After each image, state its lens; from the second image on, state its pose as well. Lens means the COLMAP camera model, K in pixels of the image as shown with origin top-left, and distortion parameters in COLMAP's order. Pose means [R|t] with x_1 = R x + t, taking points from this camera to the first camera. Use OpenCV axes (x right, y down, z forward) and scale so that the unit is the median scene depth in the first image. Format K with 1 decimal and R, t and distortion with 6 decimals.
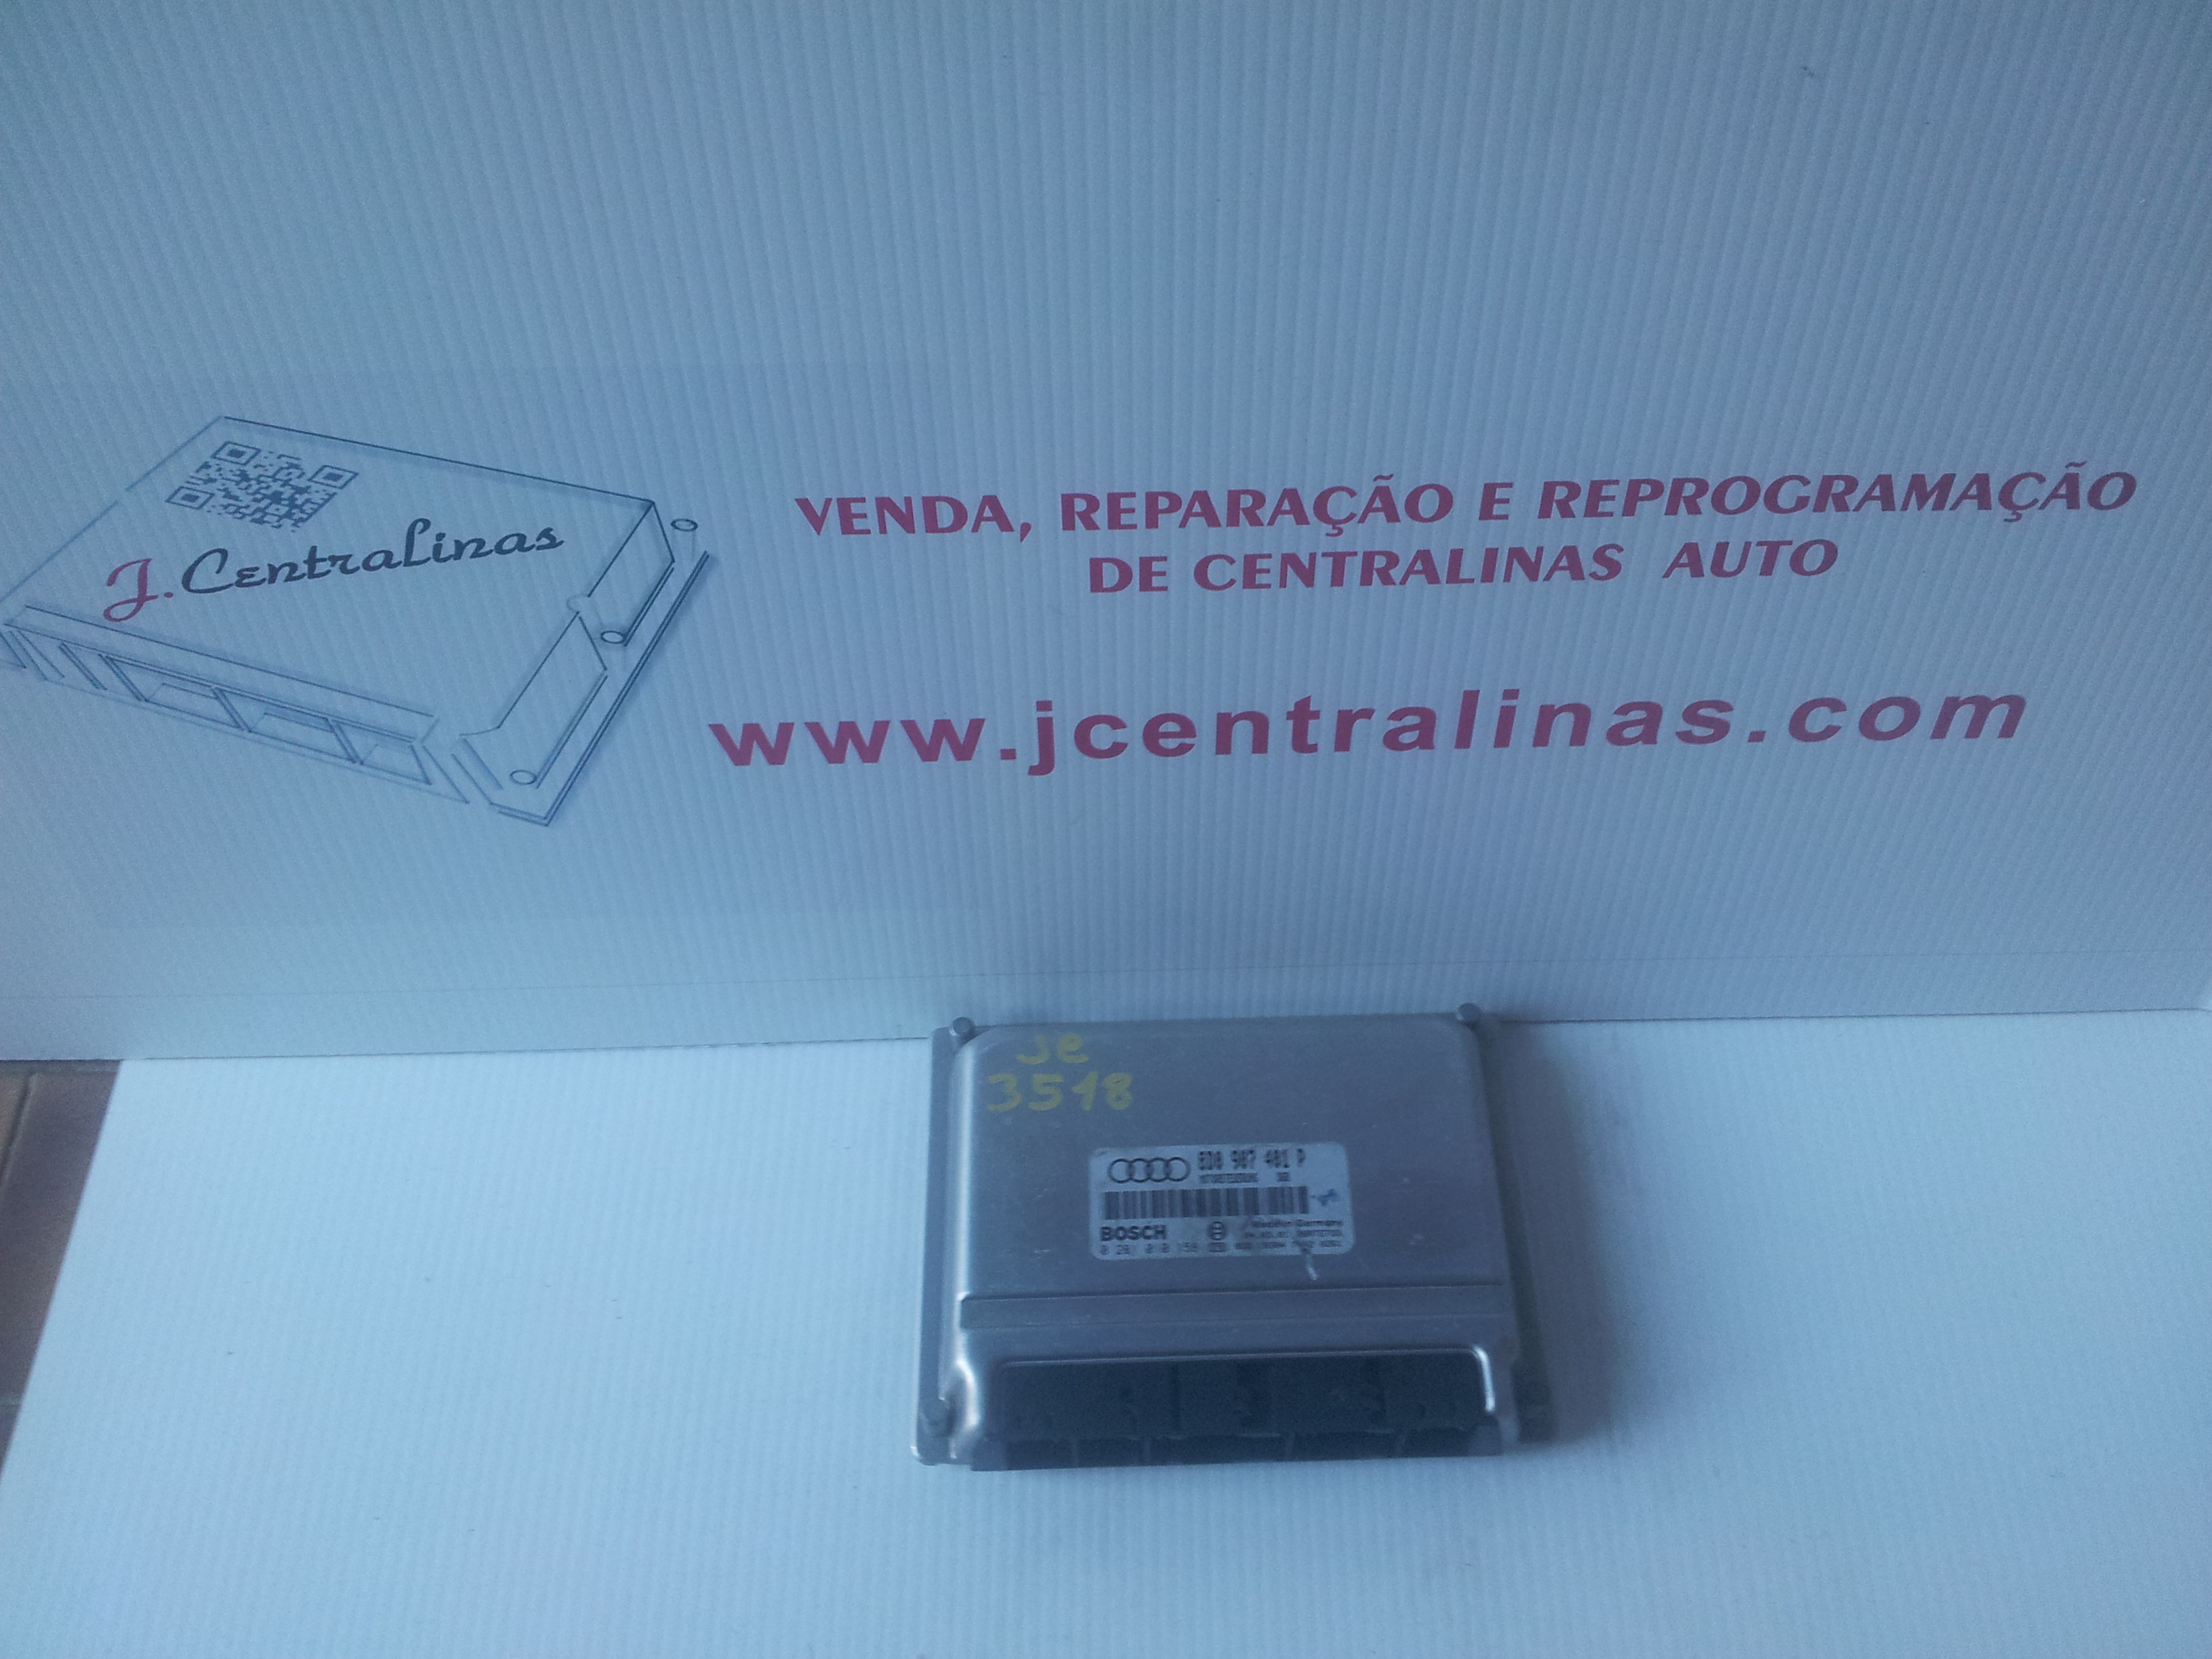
lens RADIAL K [[1928.3, 0, 1126.0], [0, 1928.3, 840.4], [0, 0, 1]] dist [0.082181, -0.275889]
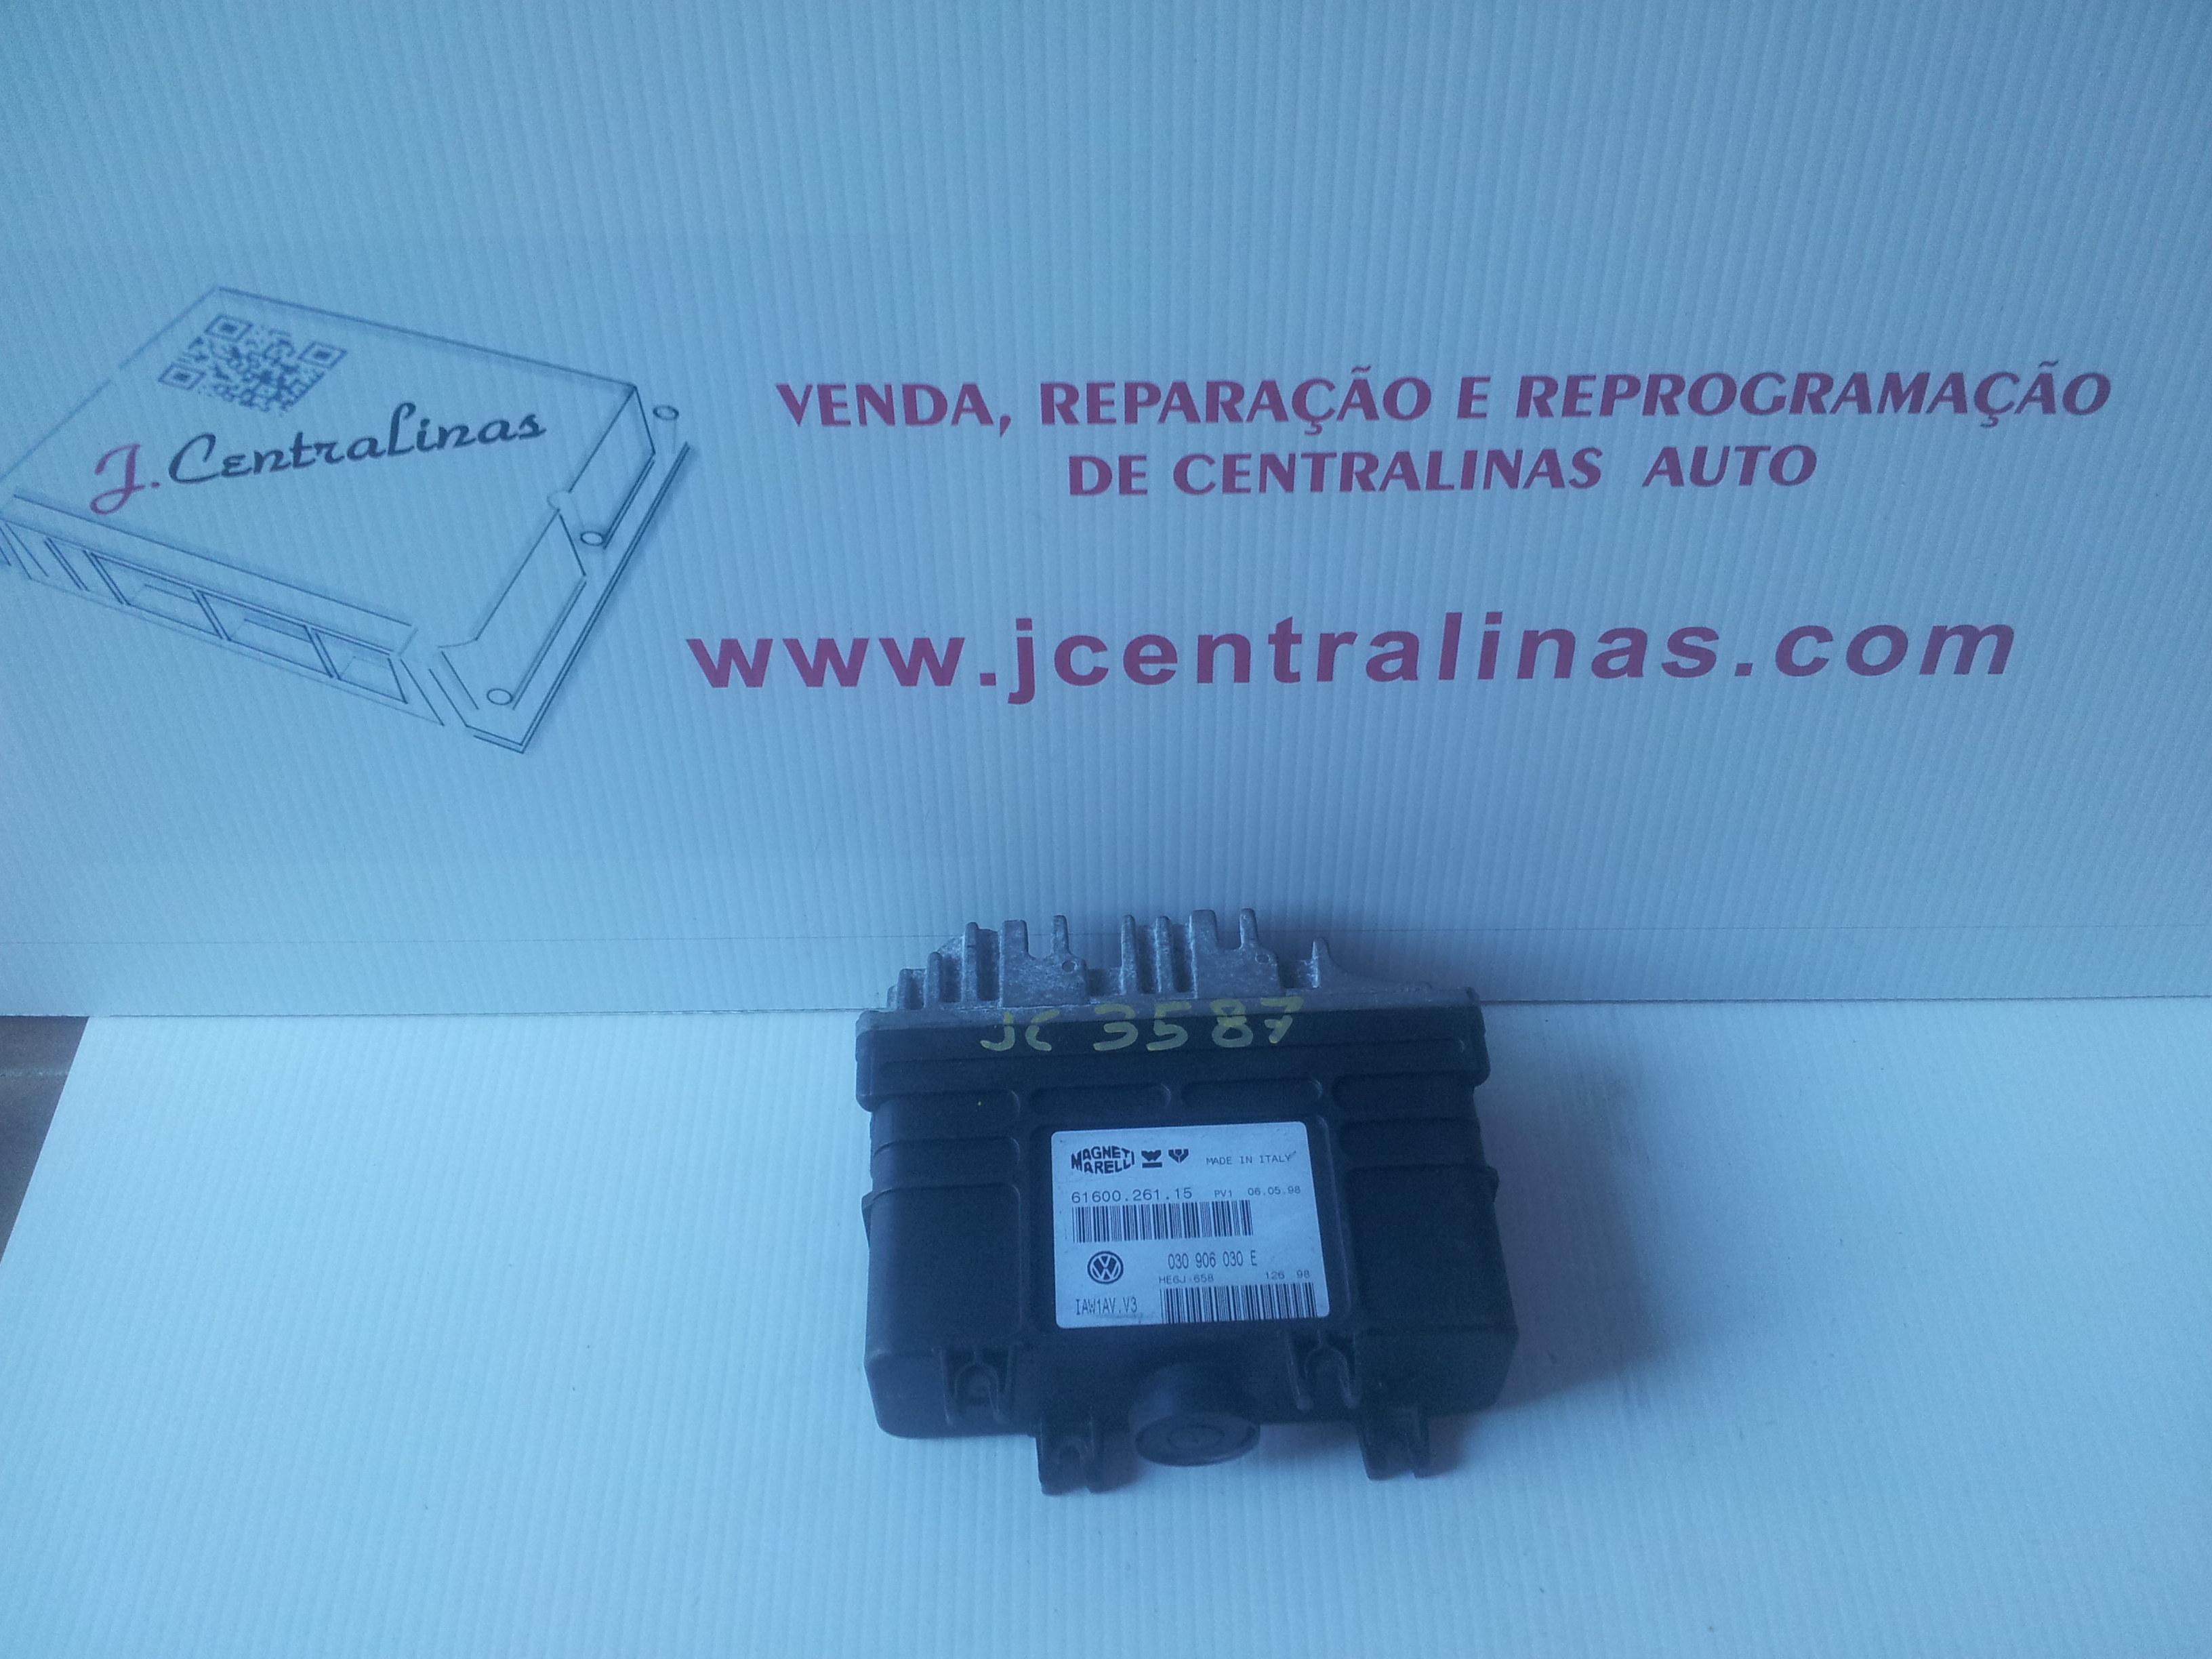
lens RADIAL K [[1928.3, 0, 1142.7], [0, 1928.3, 860.2], [0, 0, 1]] dist [0.082181, -0.275889]
pose [[0.999860, 0.014947, -0.007471, 0.029932], [-0.015699, 0.993394, -0.113673, 0.176111], [0.005723, 0.113775, 0.993490, 0.027598]]
